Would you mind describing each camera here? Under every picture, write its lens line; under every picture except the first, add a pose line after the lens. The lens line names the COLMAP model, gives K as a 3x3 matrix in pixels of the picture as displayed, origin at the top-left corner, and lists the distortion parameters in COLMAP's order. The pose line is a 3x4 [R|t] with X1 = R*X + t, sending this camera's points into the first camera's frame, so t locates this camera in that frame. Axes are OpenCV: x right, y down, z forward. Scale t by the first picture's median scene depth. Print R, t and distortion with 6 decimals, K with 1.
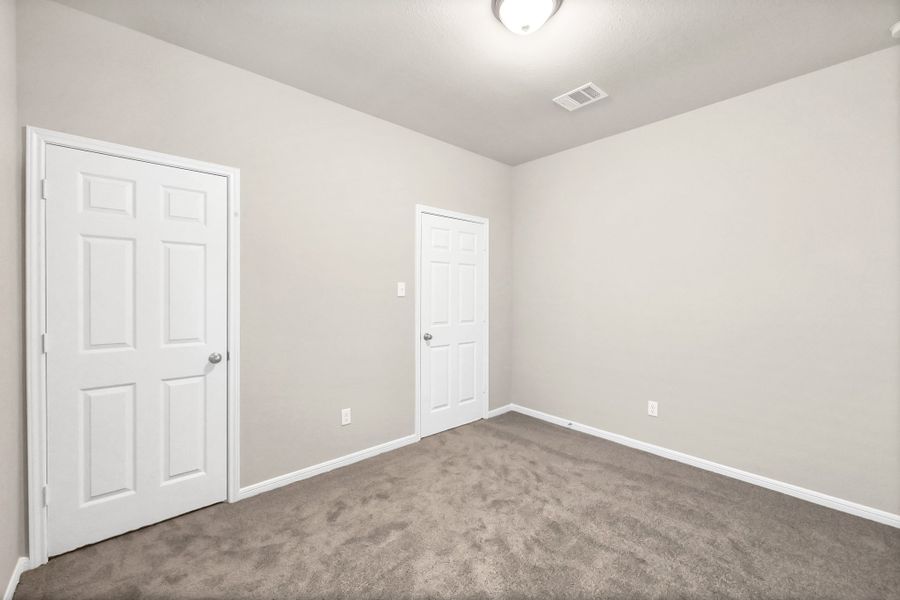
lens RADIAL K [[364.0, 0, 456.9], [0, 364.0, 295.3], [0, 0, 1]] dist [0.001502, 0.000001]
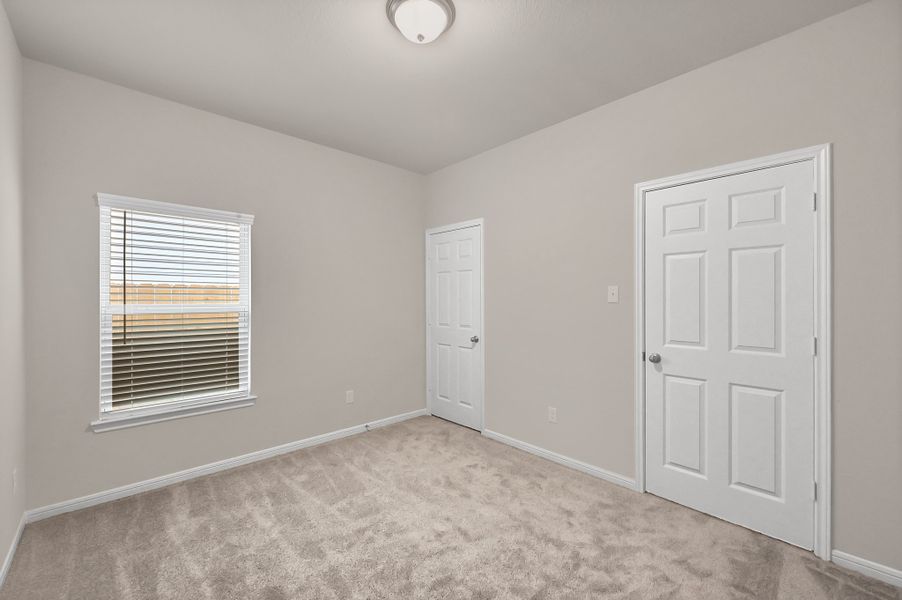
lens RADIAL K [[364.8, 0, 448.6], [0, 364.8, 300.6], [0, 0, 1]] dist [0.001502, 0.000001]
pose [[0.018570, 0.001020, -0.999827, 0.777671], [-0.004035, 0.999991, 0.000945, -0.000892], [0.999819, 0.004017, 0.018574, 0.691693]]
